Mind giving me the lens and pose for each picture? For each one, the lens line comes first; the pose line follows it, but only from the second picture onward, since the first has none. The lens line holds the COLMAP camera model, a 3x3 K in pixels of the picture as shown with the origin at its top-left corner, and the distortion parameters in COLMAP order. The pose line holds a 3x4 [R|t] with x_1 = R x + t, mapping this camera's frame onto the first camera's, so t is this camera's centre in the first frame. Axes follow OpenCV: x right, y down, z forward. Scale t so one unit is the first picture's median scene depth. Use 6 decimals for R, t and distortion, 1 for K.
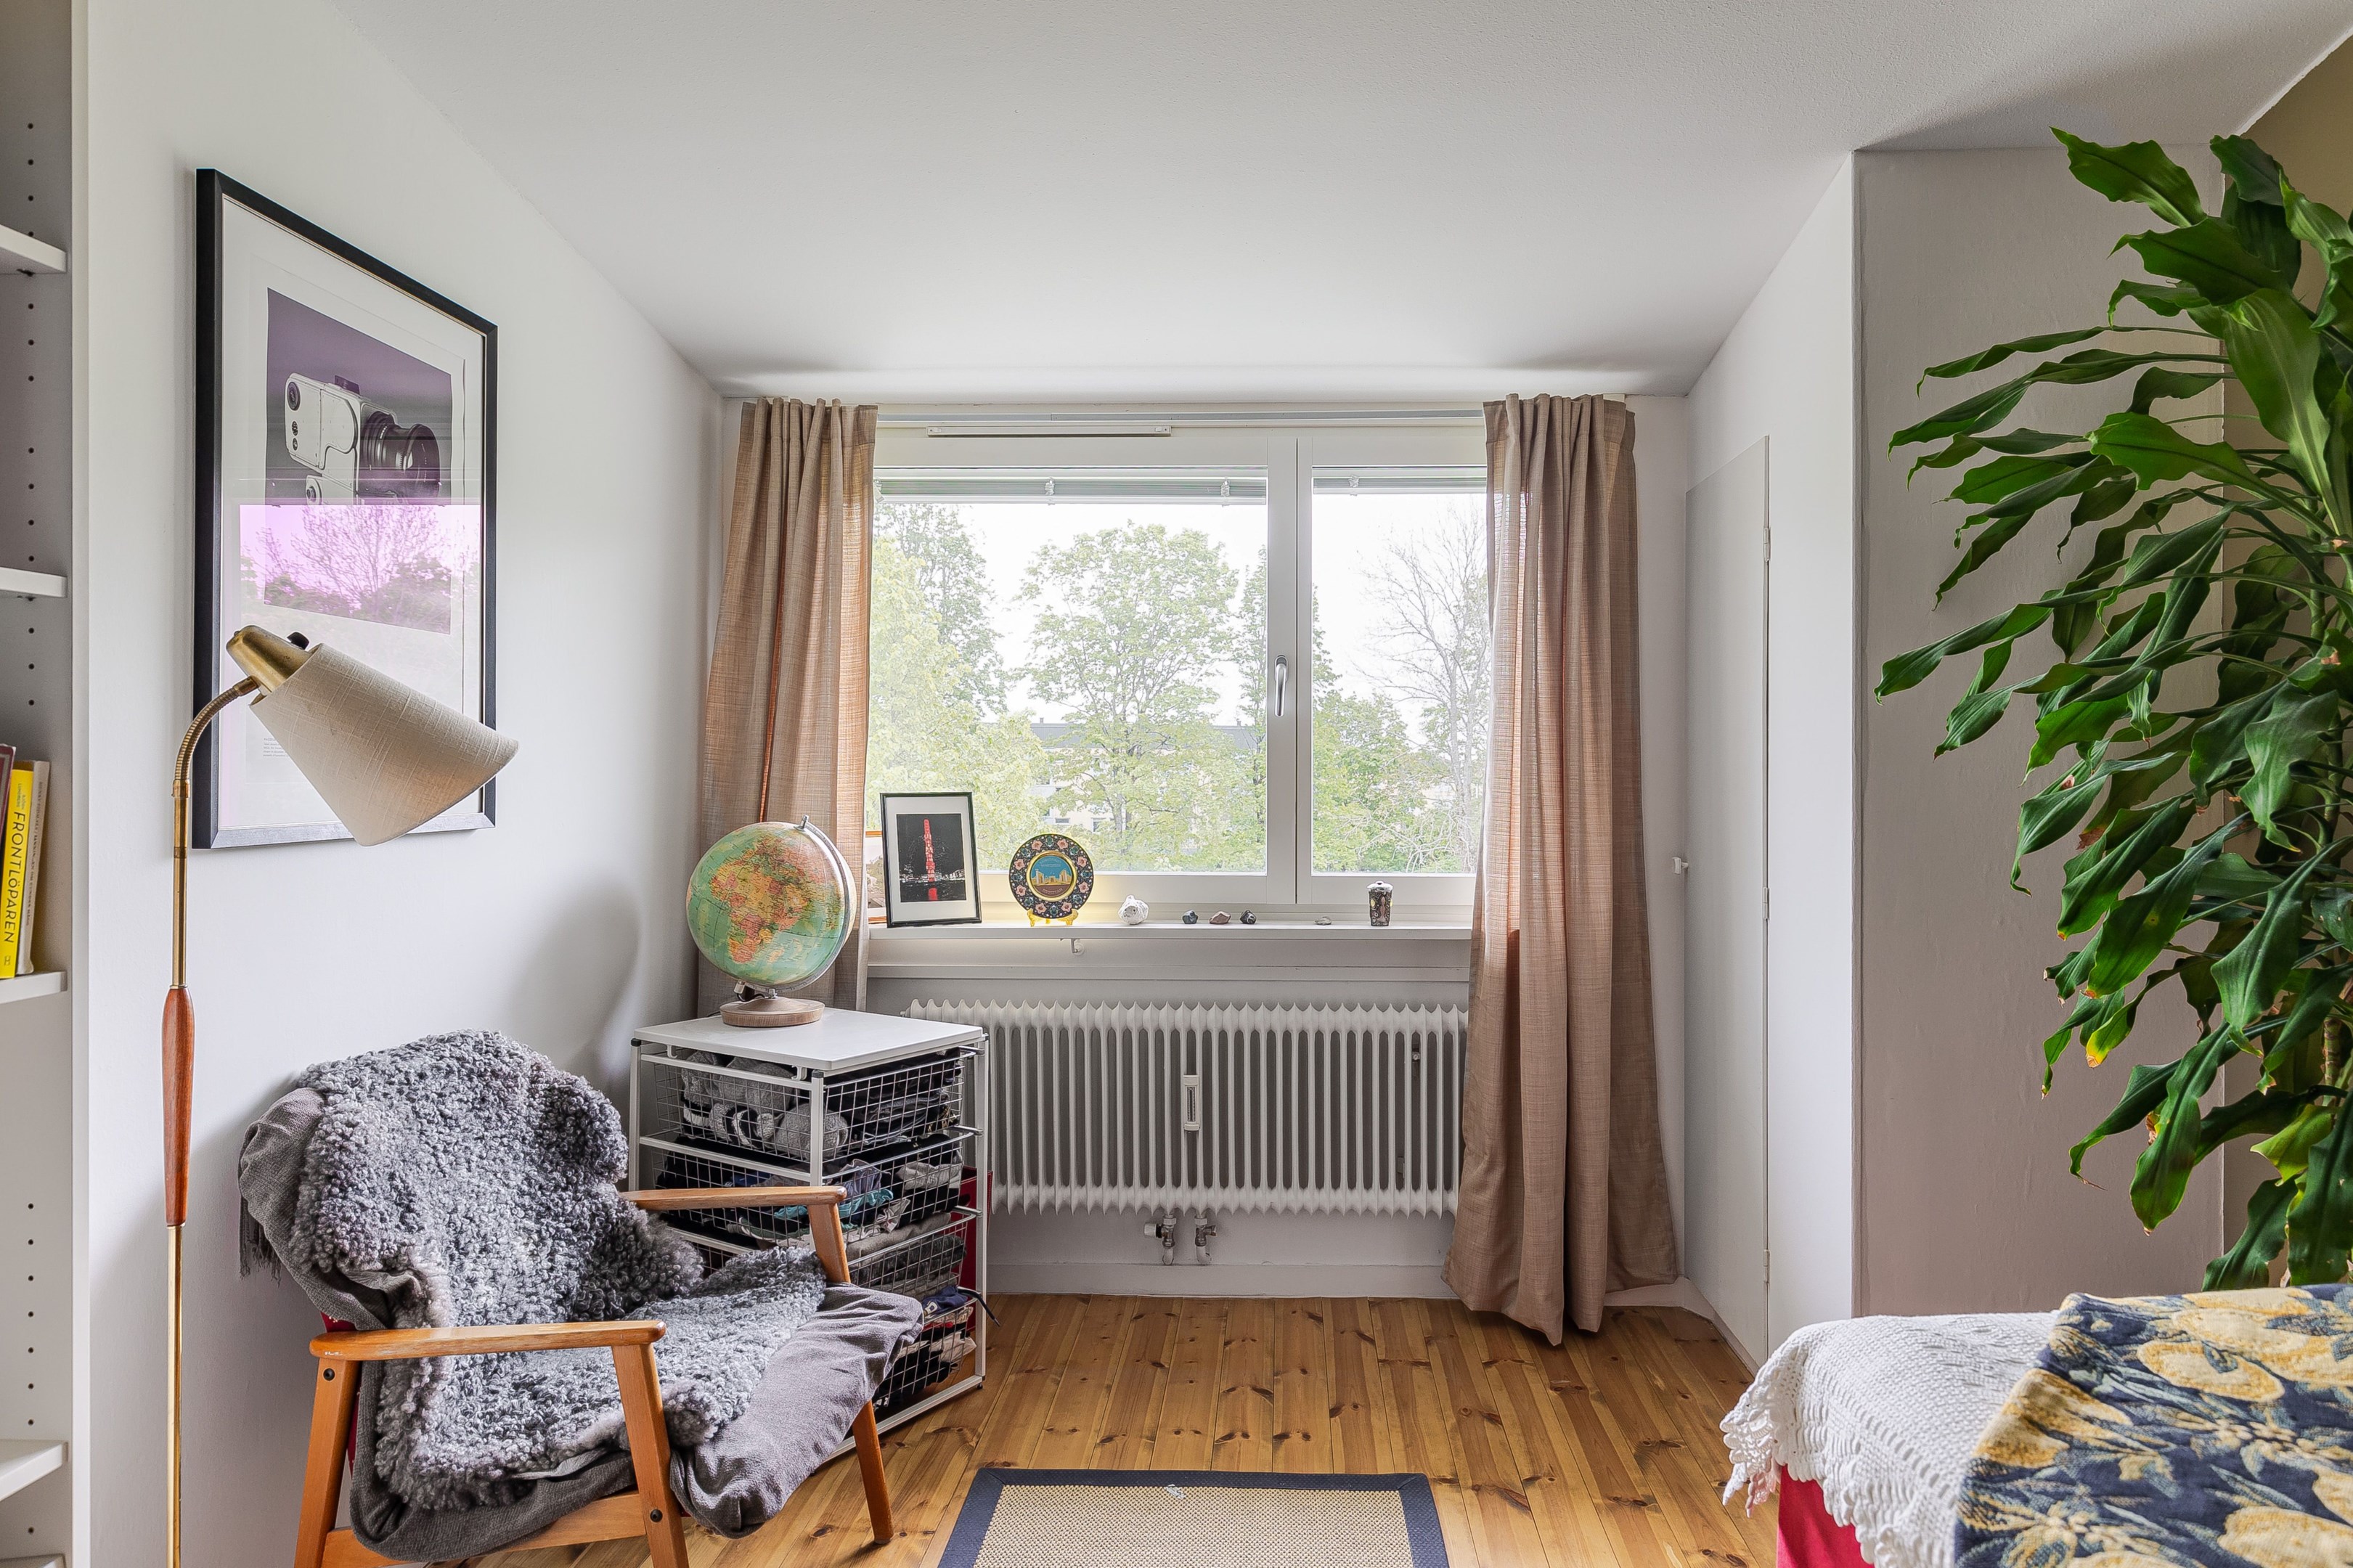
lens RADIAL K [[1449.1, 0, 1182.2], [0, 1449.1, 765.7], [0, 0, 1]] dist [-0.003543, -0.000845]
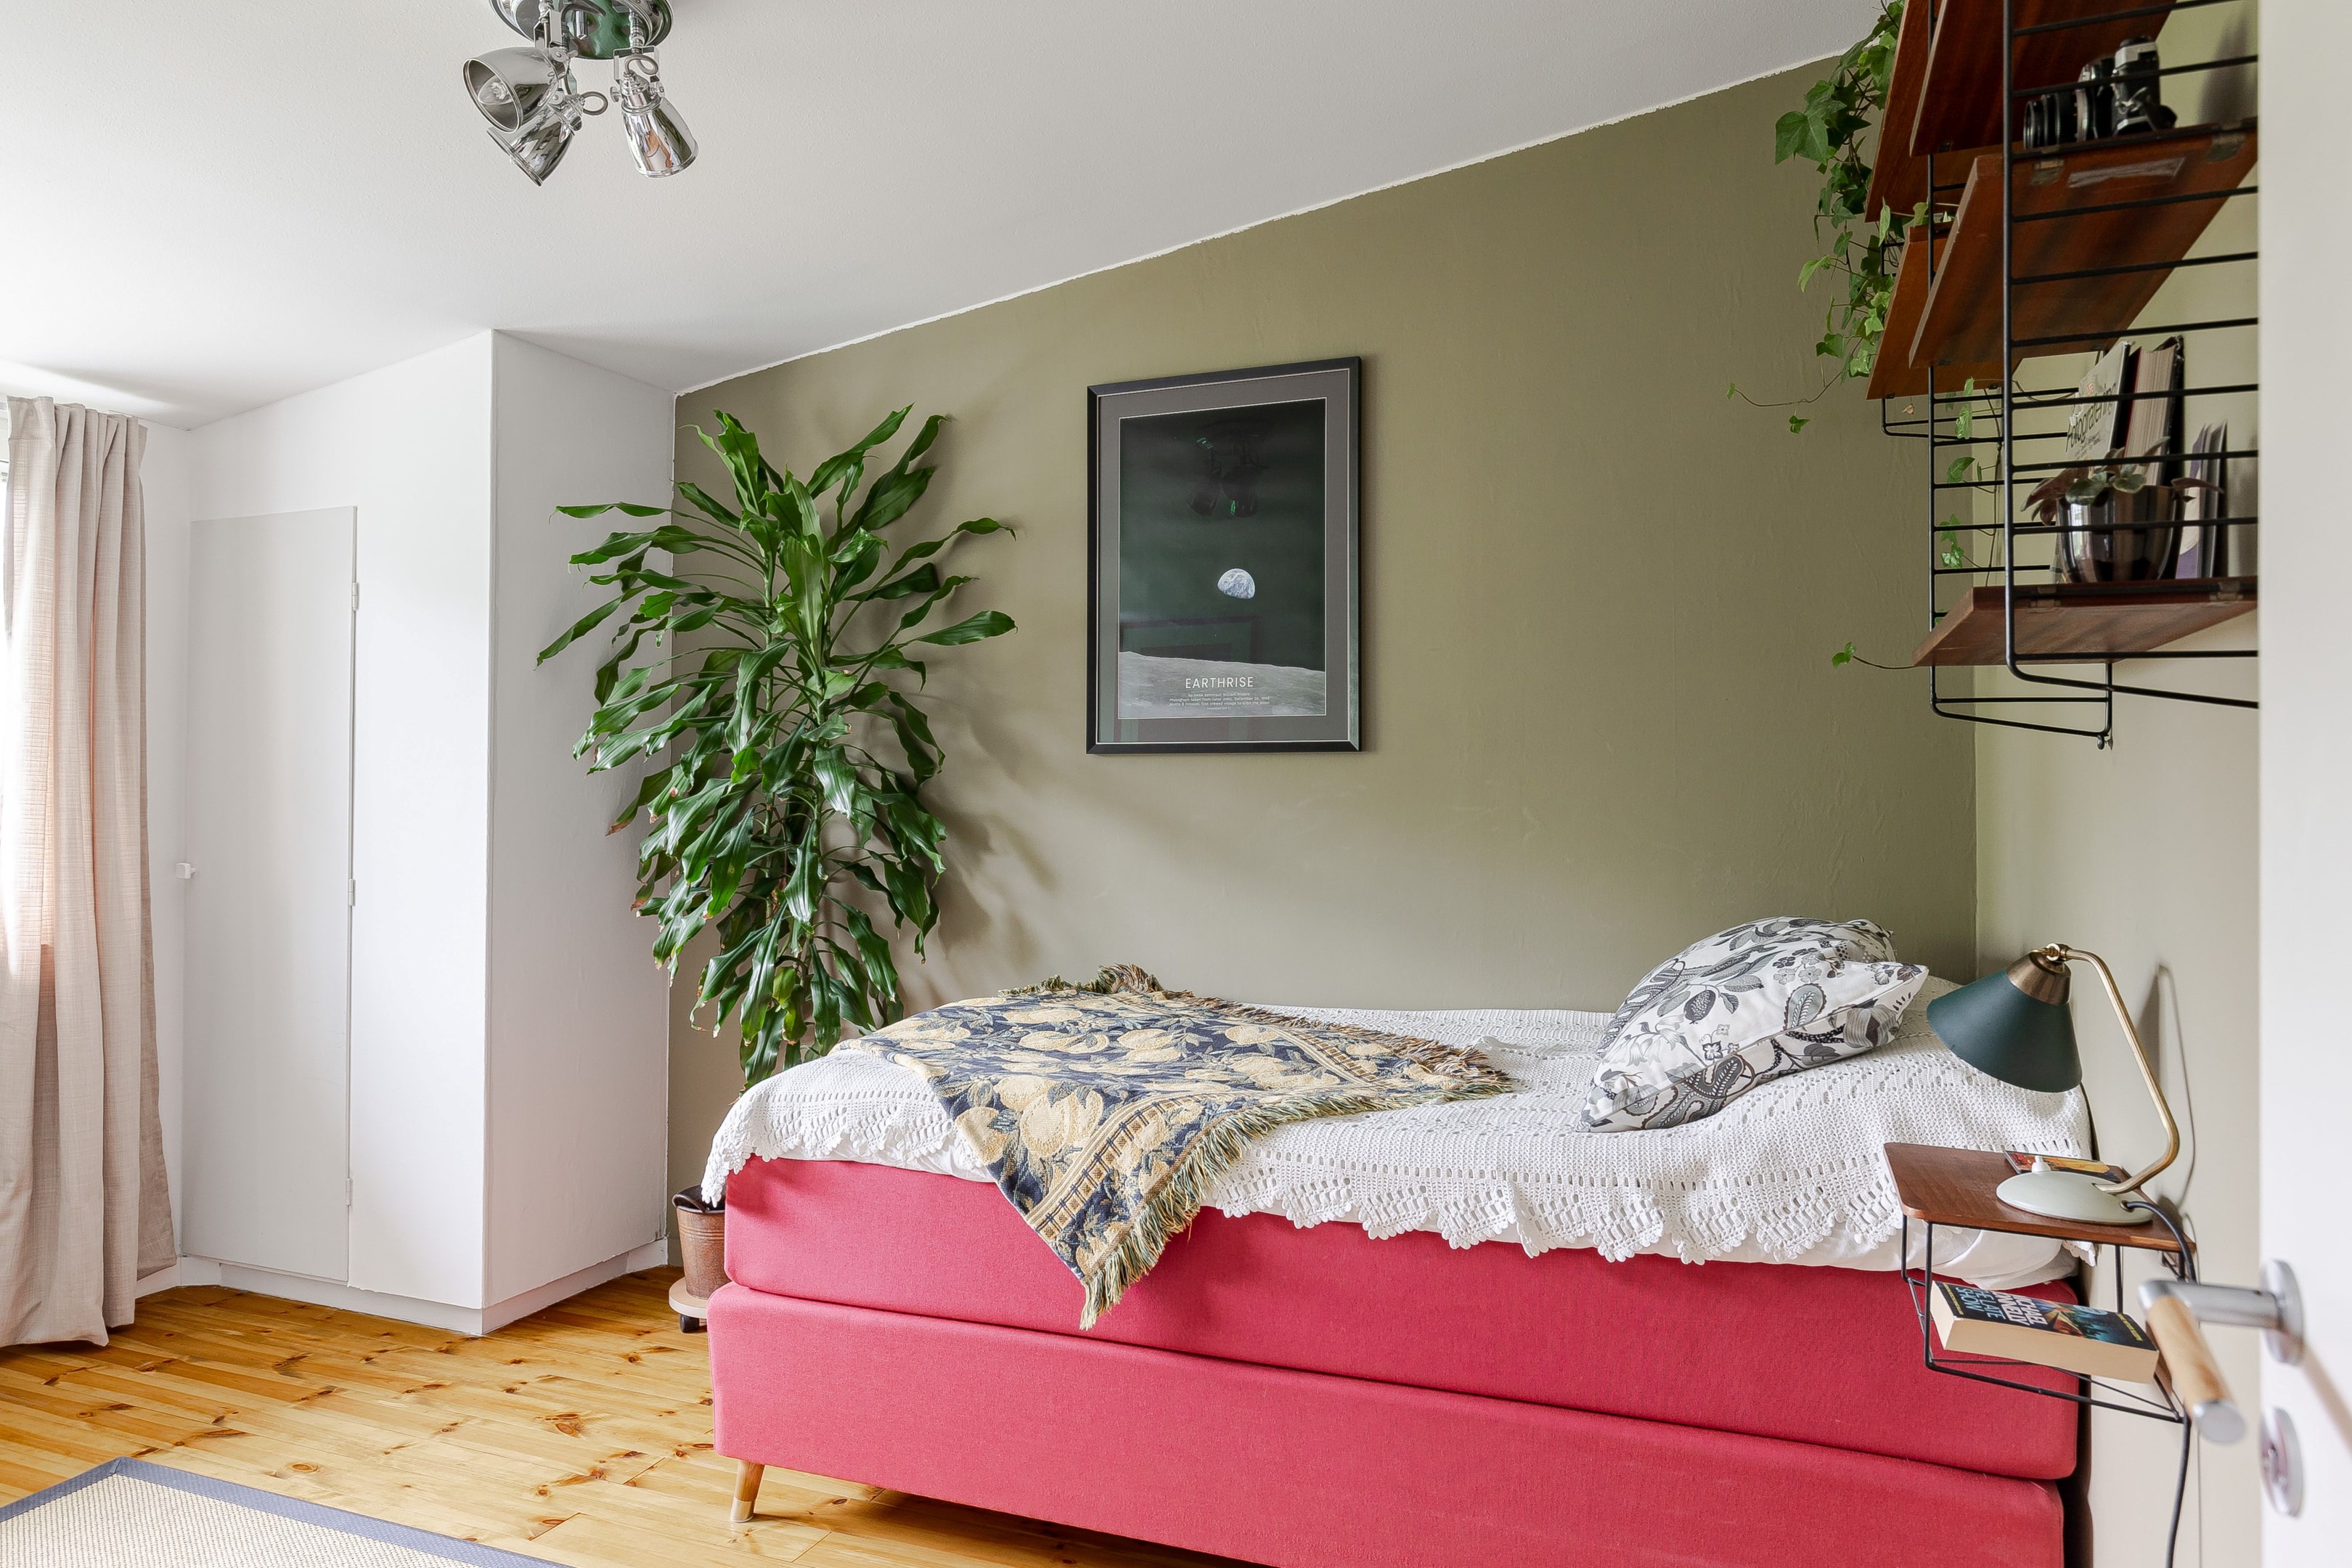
lens RADIAL K [[1514.5, 0, 1174.6], [0, 1514.5, 781.5], [0, 0, 1]] dist [-0.000415, 0.001172]
pose [[0.322154, 0.006549, 0.946664, -0.509120], [-0.008649, 0.999955, -0.003974, 0.001269], [-0.946648, -0.006908, 0.322197, -0.053353]]
